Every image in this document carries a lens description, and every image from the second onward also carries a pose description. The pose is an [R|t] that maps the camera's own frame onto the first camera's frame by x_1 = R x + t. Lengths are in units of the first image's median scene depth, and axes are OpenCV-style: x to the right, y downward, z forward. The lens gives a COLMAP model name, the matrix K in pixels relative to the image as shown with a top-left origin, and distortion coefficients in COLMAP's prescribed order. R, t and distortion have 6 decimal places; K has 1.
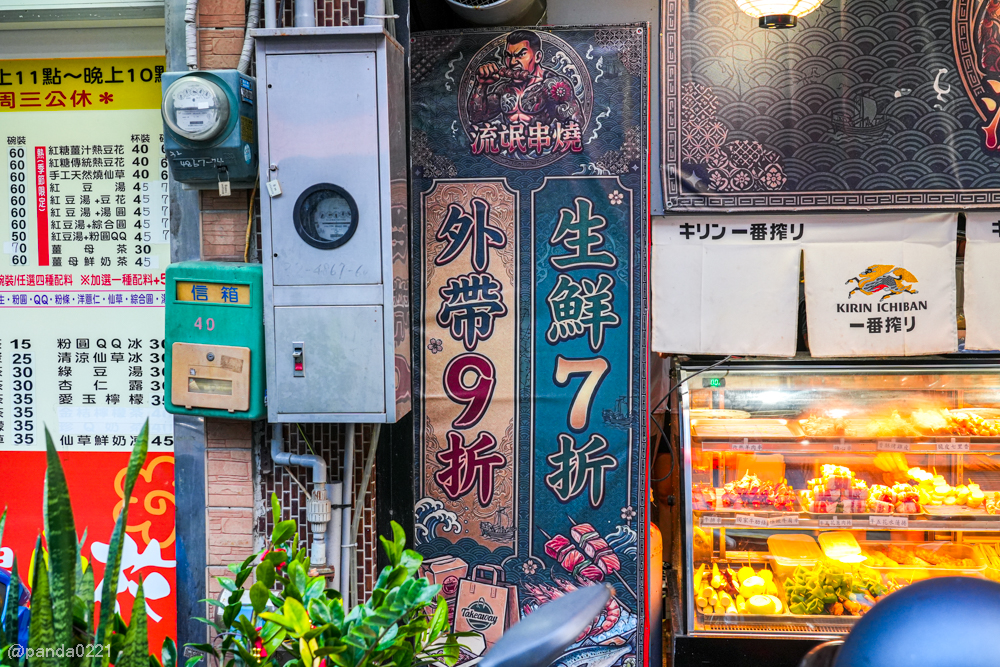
lens RADIAL K [[1198.1, 0, 499.9], [0, 1198.1, 332.5], [0, 0, 1]] dist [0.026982, 0.000000]
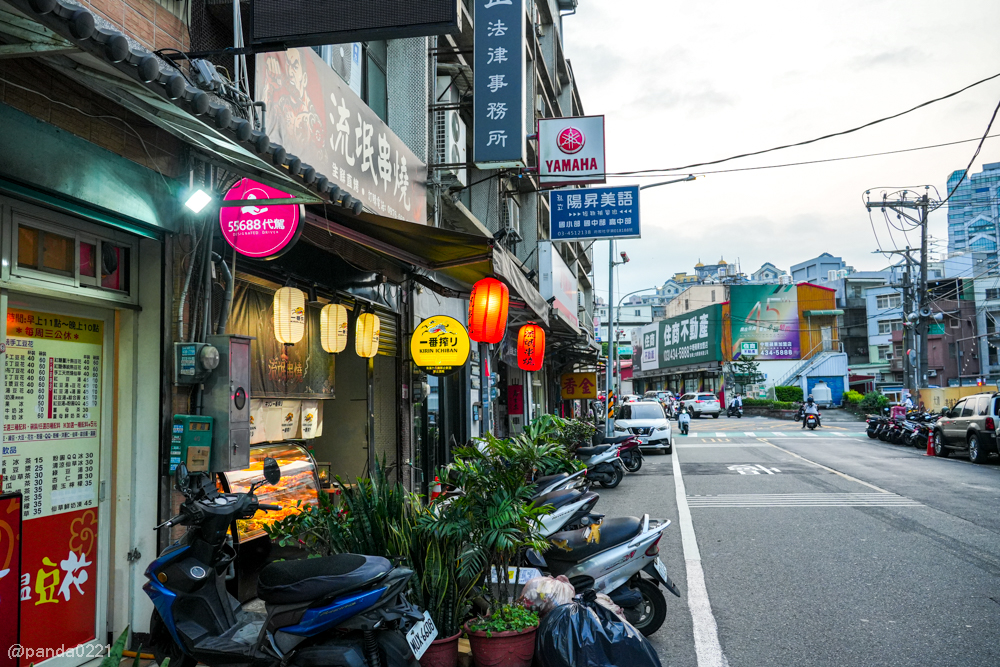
lens RADIAL K [[837.0, 0, 501.2], [0, 837.0, 335.4], [0, 0, 1]] dist [0.002136, 0.000248]
pose [[0.084752, 0.086084, 0.992677, -1.678080], [0.070658, 0.993234, -0.092165, -0.012555], [-0.993894, 0.077951, 0.078096, 0.160485]]
